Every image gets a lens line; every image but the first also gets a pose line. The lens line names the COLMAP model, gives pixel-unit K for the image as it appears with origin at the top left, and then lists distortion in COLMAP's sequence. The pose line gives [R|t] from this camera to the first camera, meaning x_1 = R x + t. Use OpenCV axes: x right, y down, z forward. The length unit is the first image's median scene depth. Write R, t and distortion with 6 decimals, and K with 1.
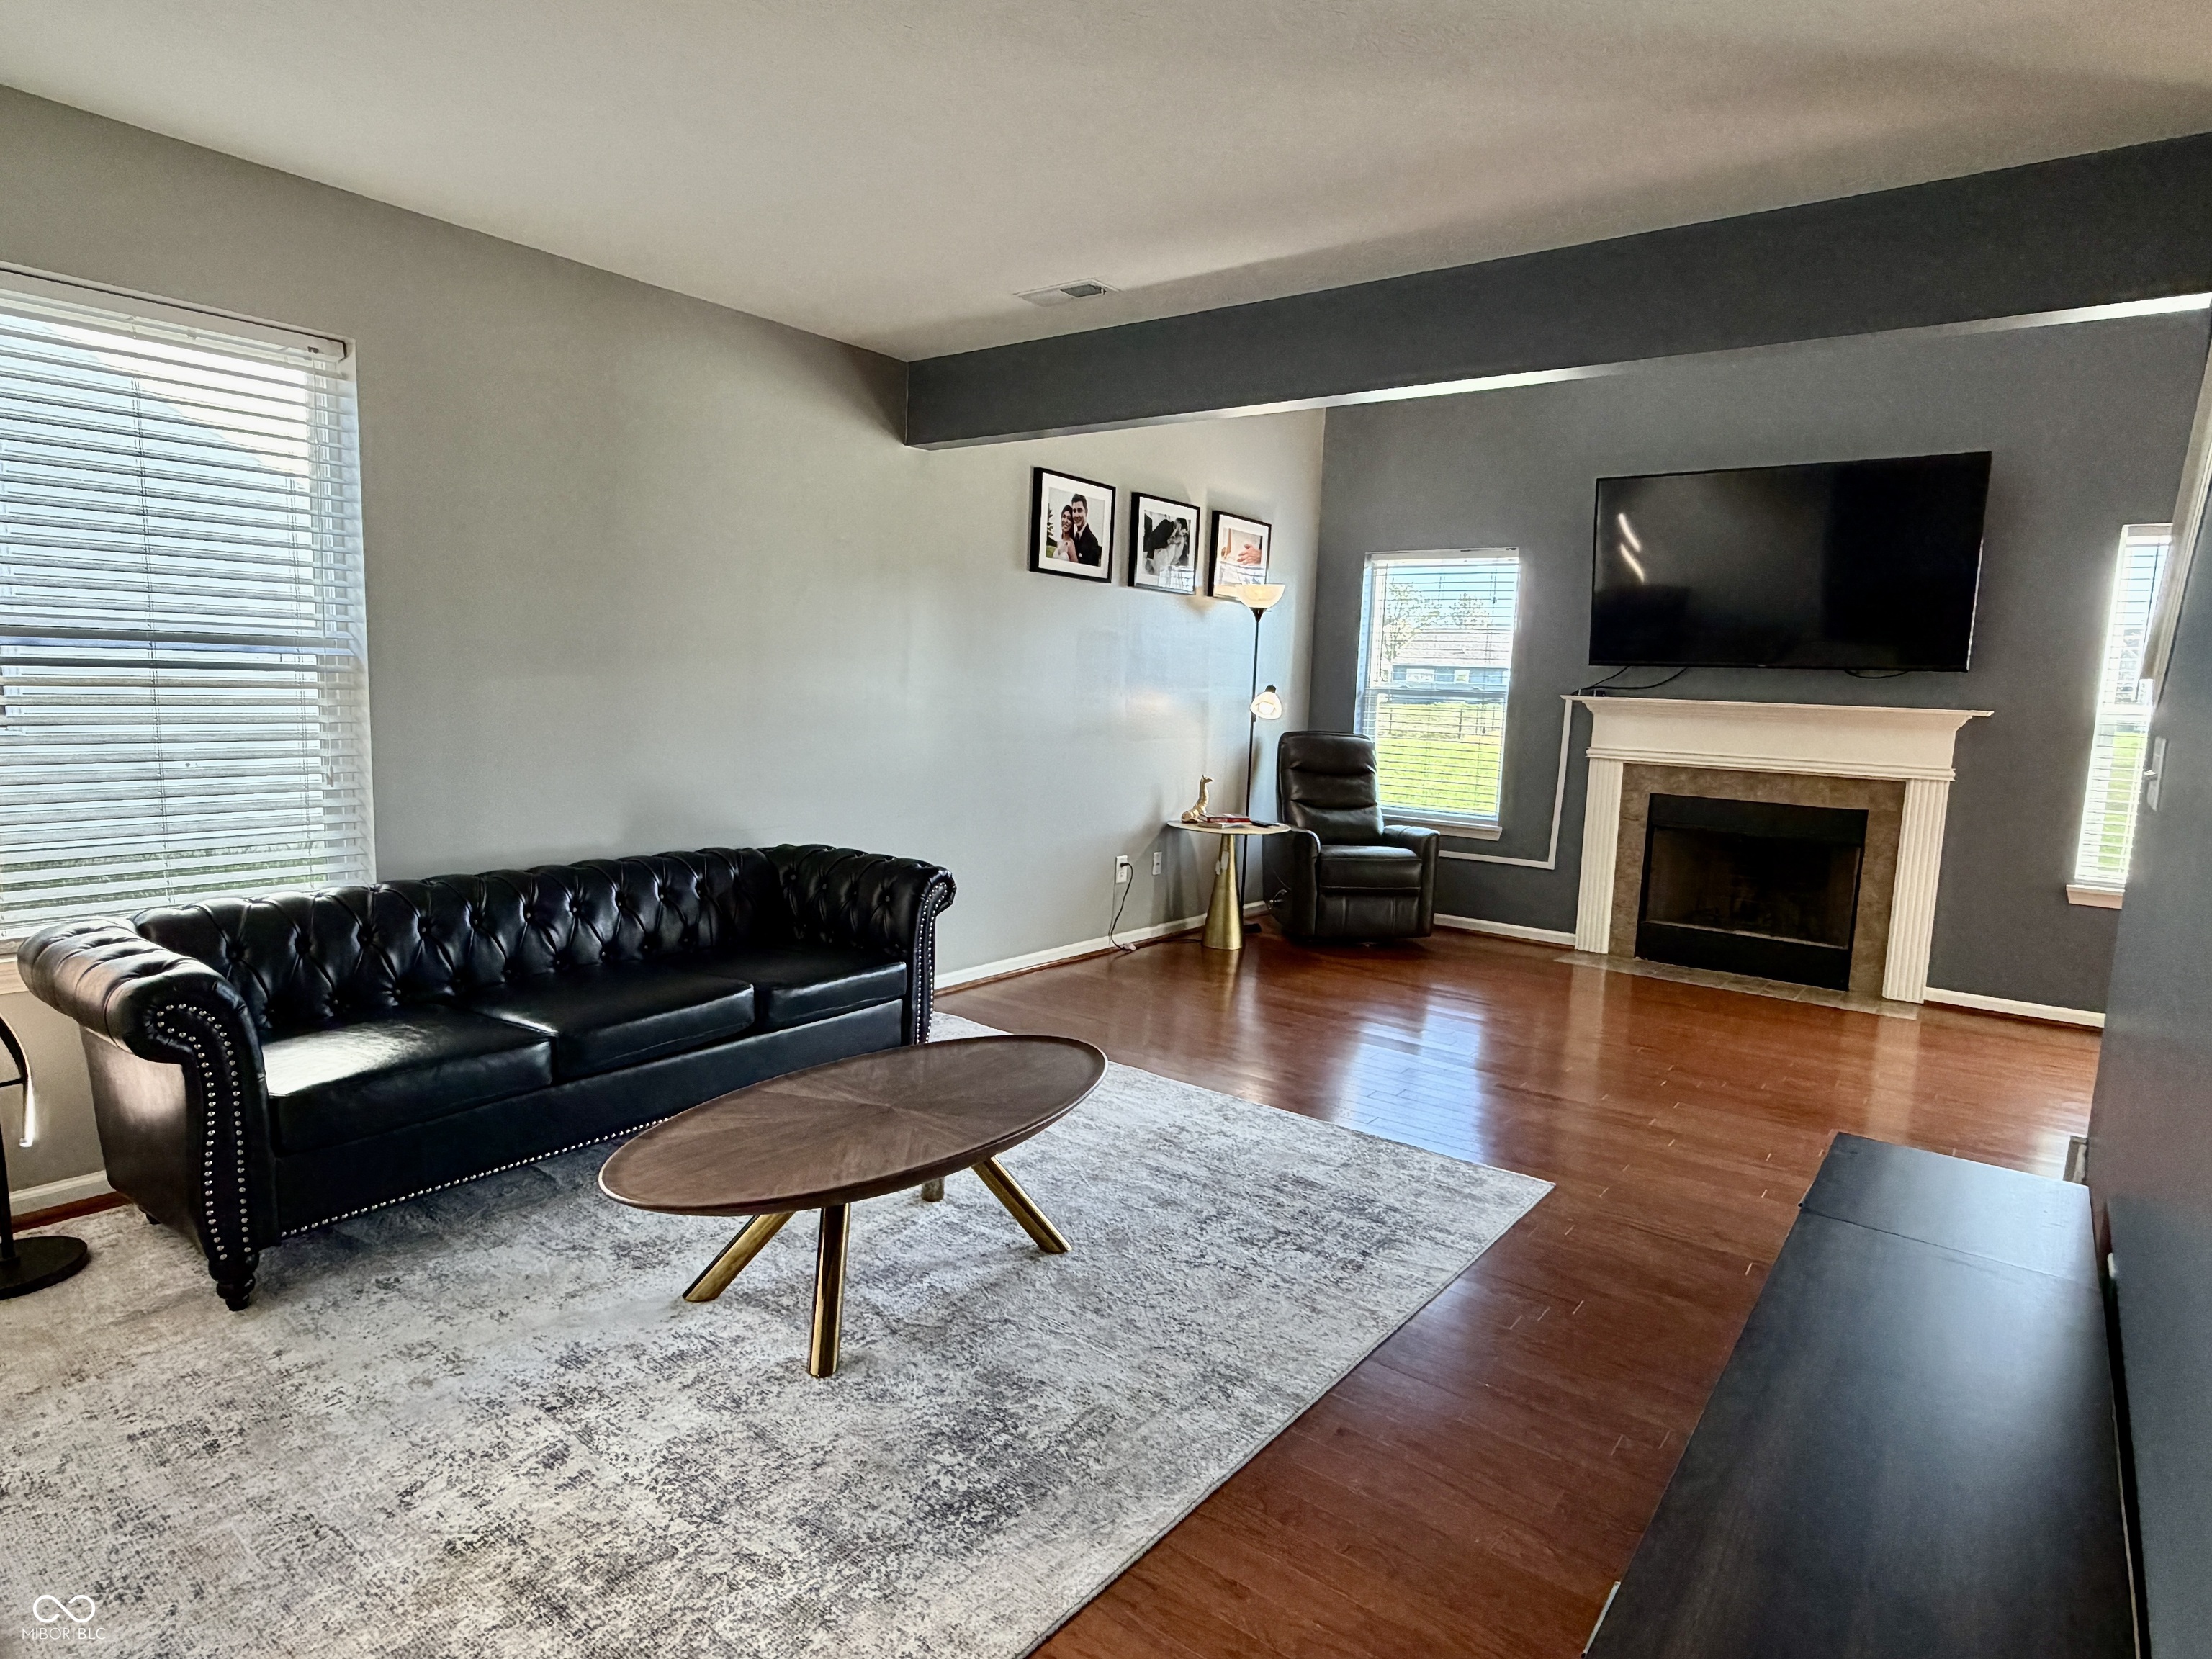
lens RADIAL K [[1232.3, 0, 1103.8], [0, 1232.3, 834.7], [0, 0, 1]] dist [-0.001171, 0.001474]
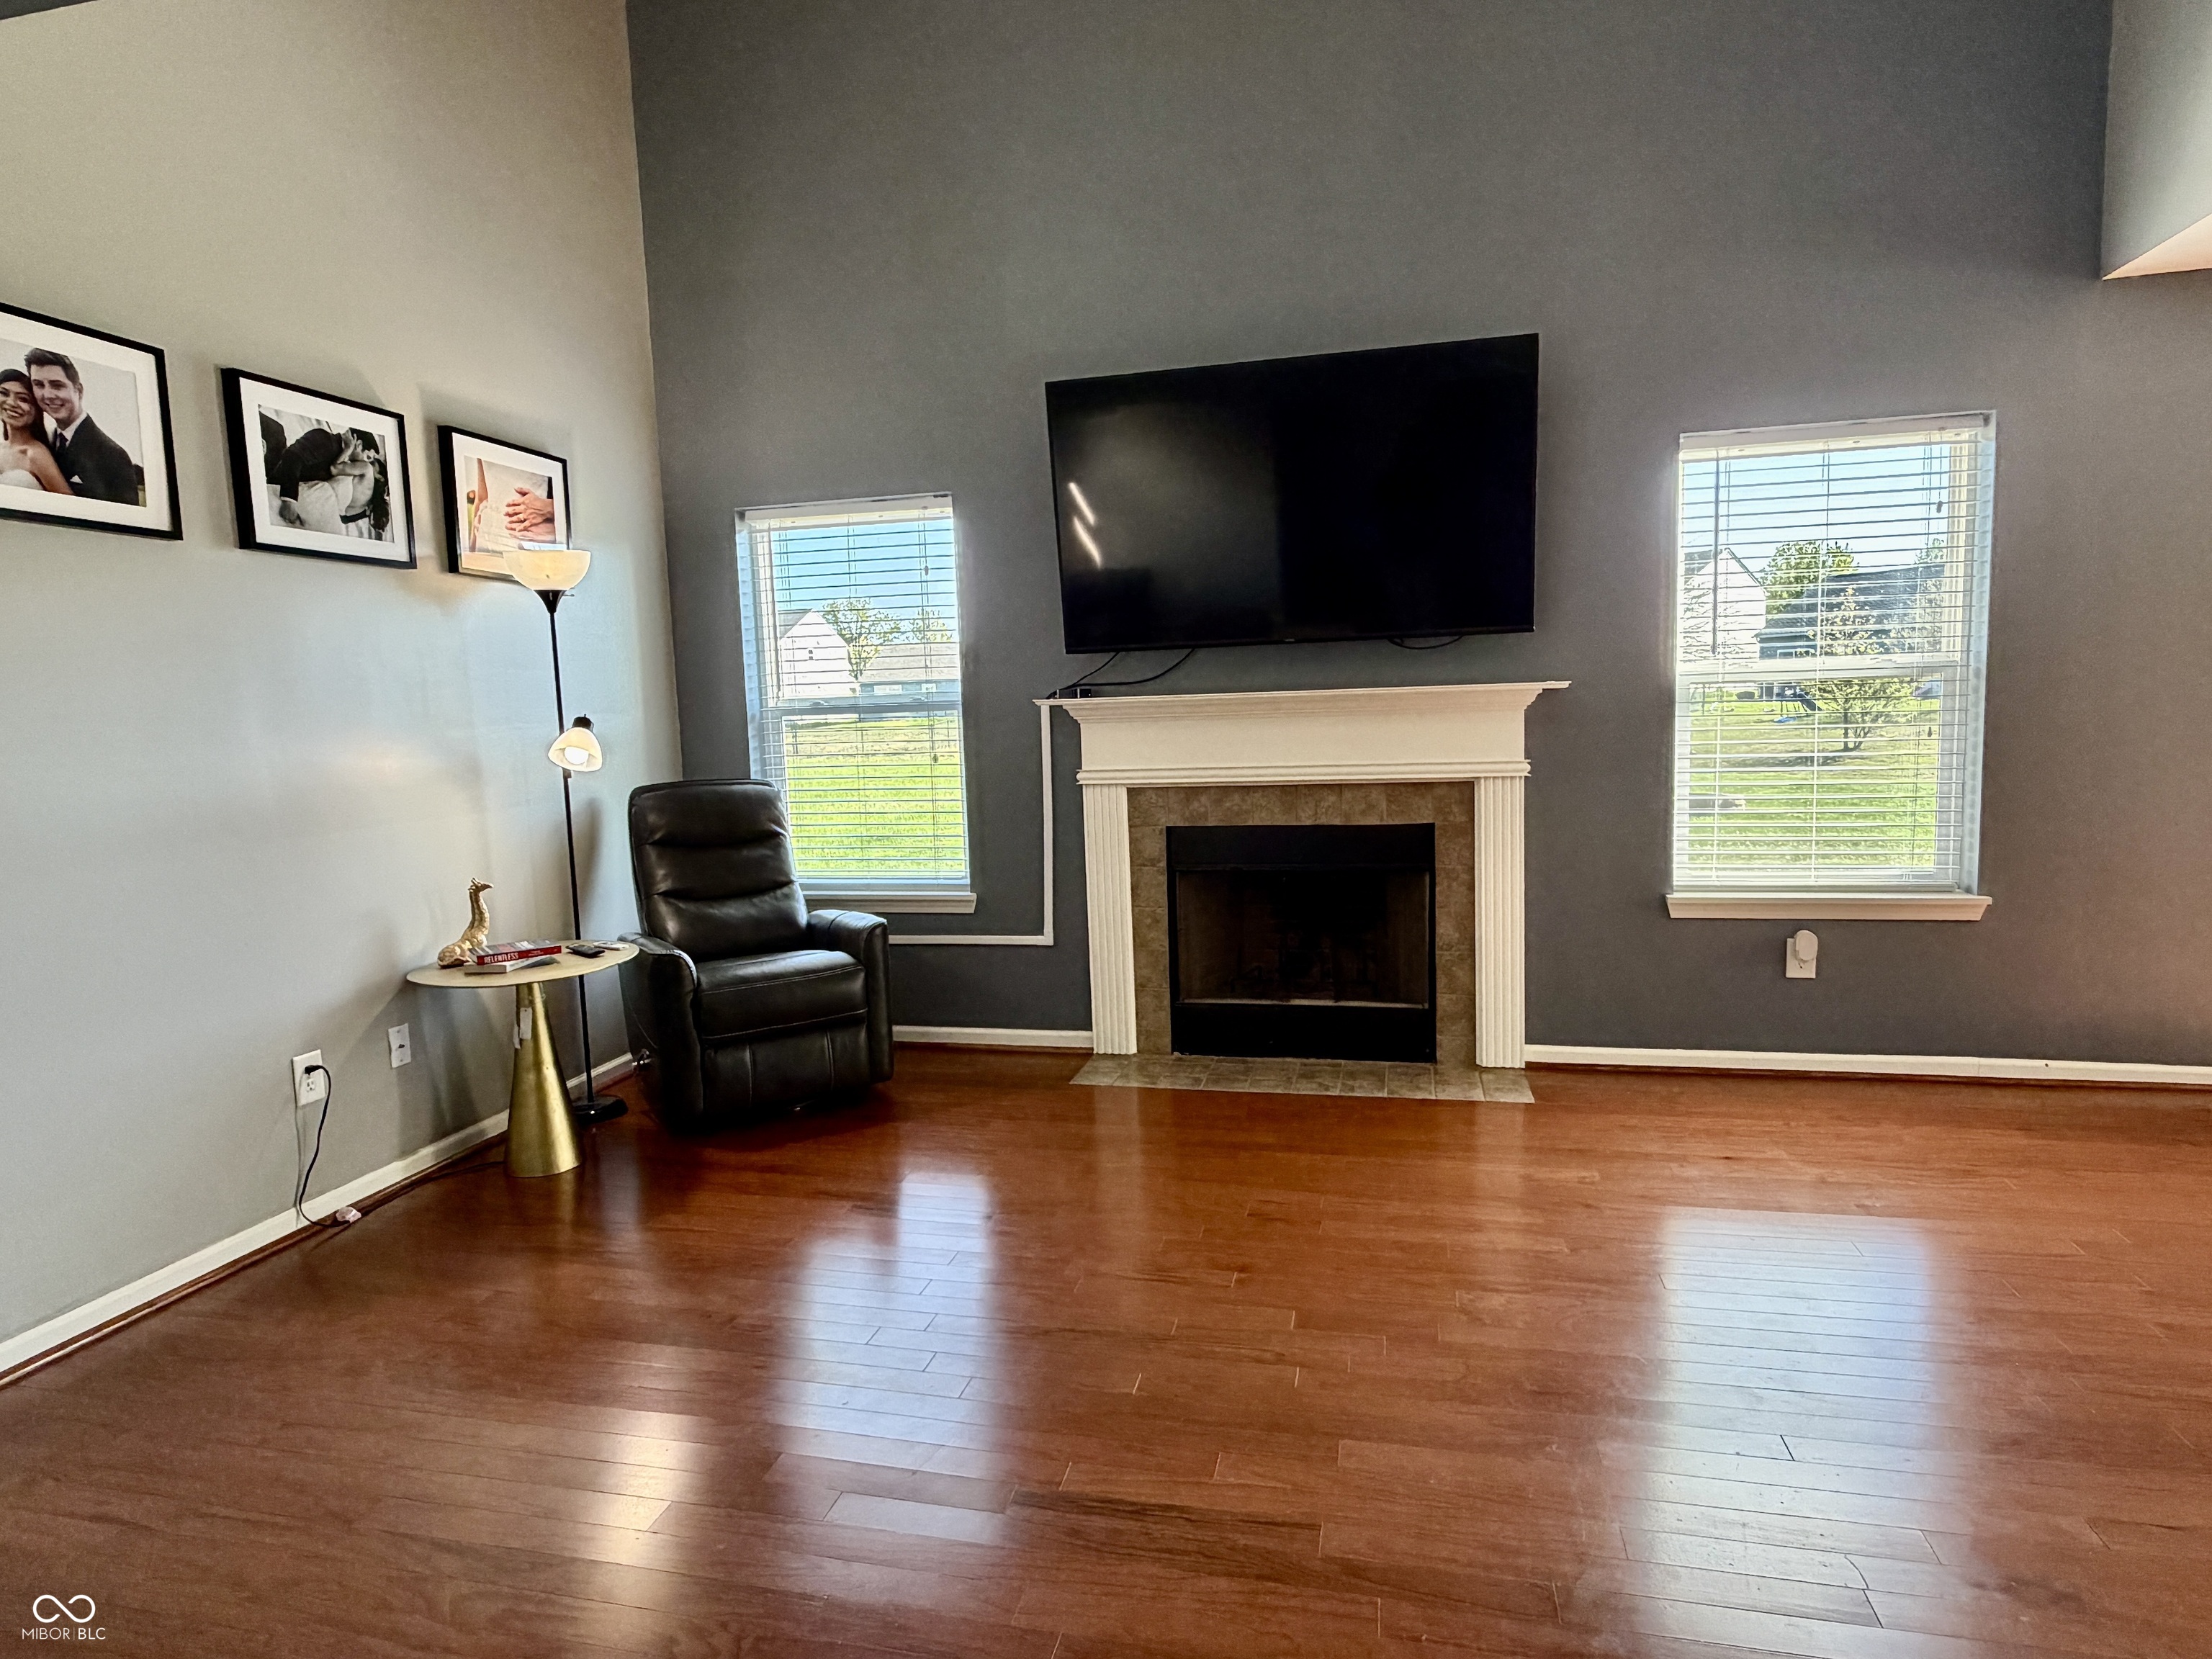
lens RADIAL K [[1232.3, 0, 1103.8], [0, 1232.3, 834.7], [0, 0, 1]] dist [-0.001171, 0.001474]
pose [[0.910893, -0.112095, 0.397125, 0.124241], [0.118553, 0.992913, 0.008337, -0.039218], [-0.395245, 0.039487, 0.917727, 0.354227]]
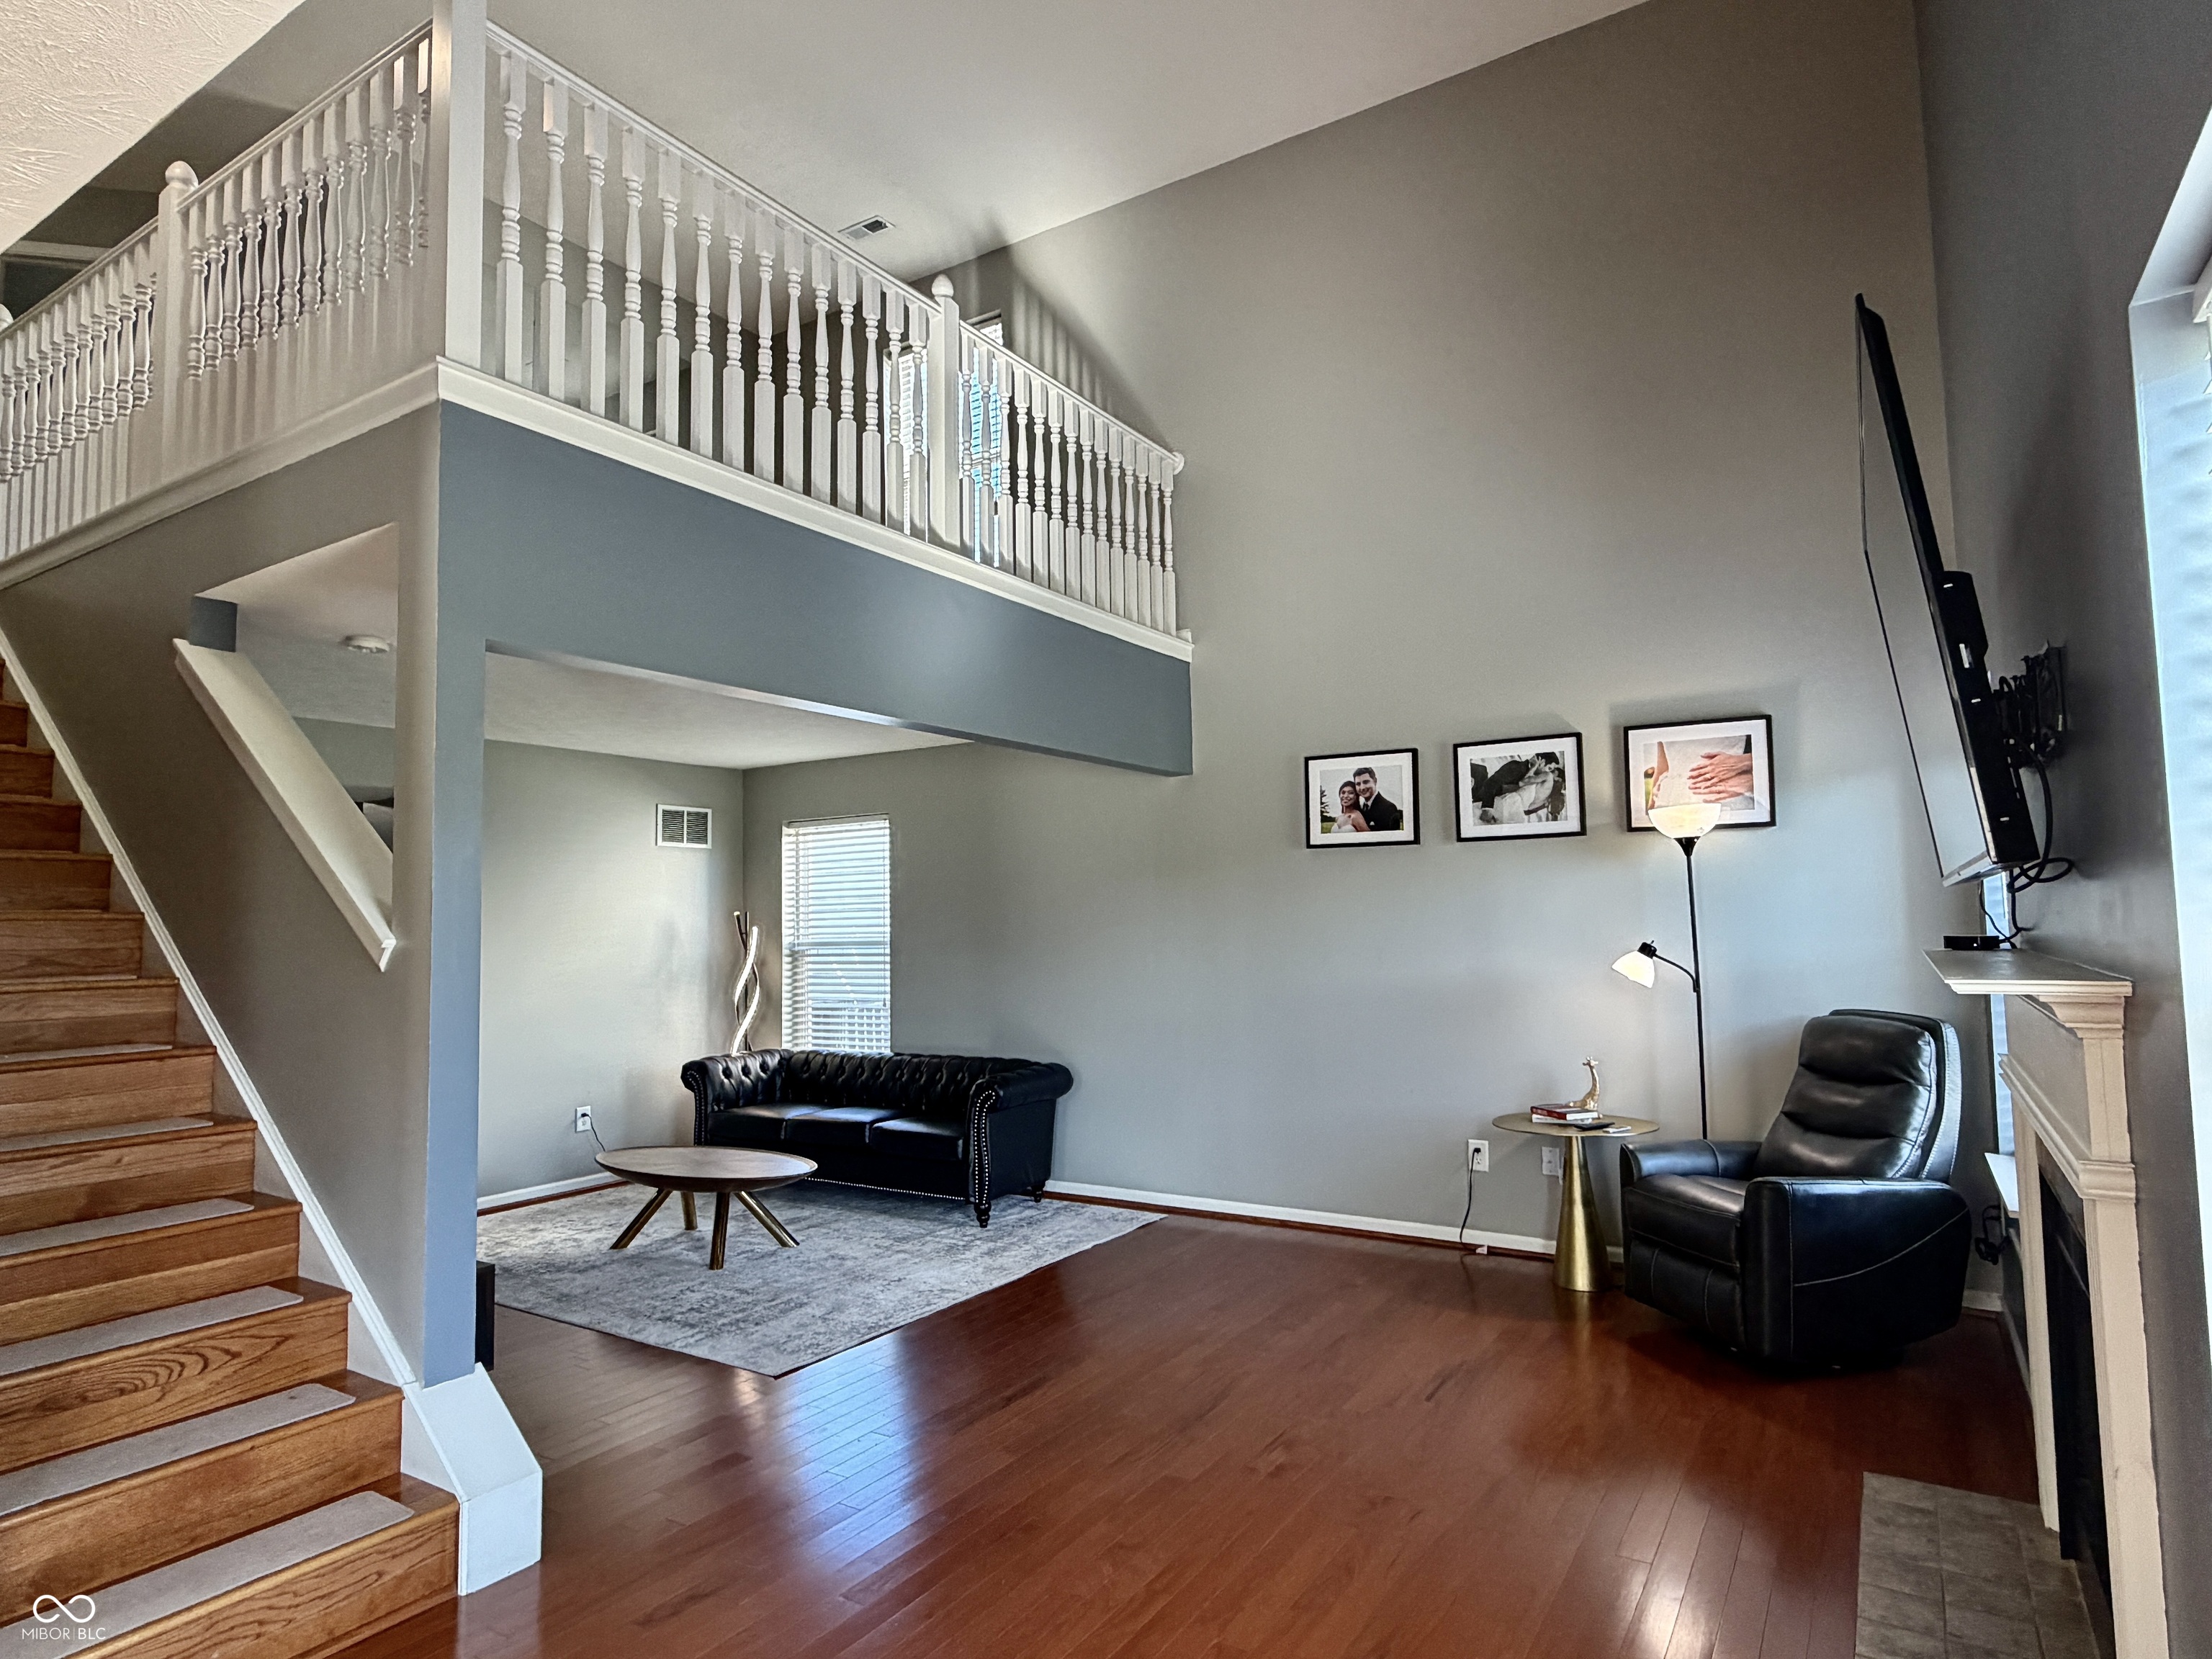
lens RADIAL K [[1232.3, 0, 1103.8], [0, 1232.3, 834.7], [0, 0, 1]] dist [-0.001171, 0.001474]
pose [[0.089549, -0.113395, -0.989506, 0.860314], [-0.106087, 0.986760, -0.122681, -0.060181], [0.990316, 0.115960, 0.076333, 0.619068]]
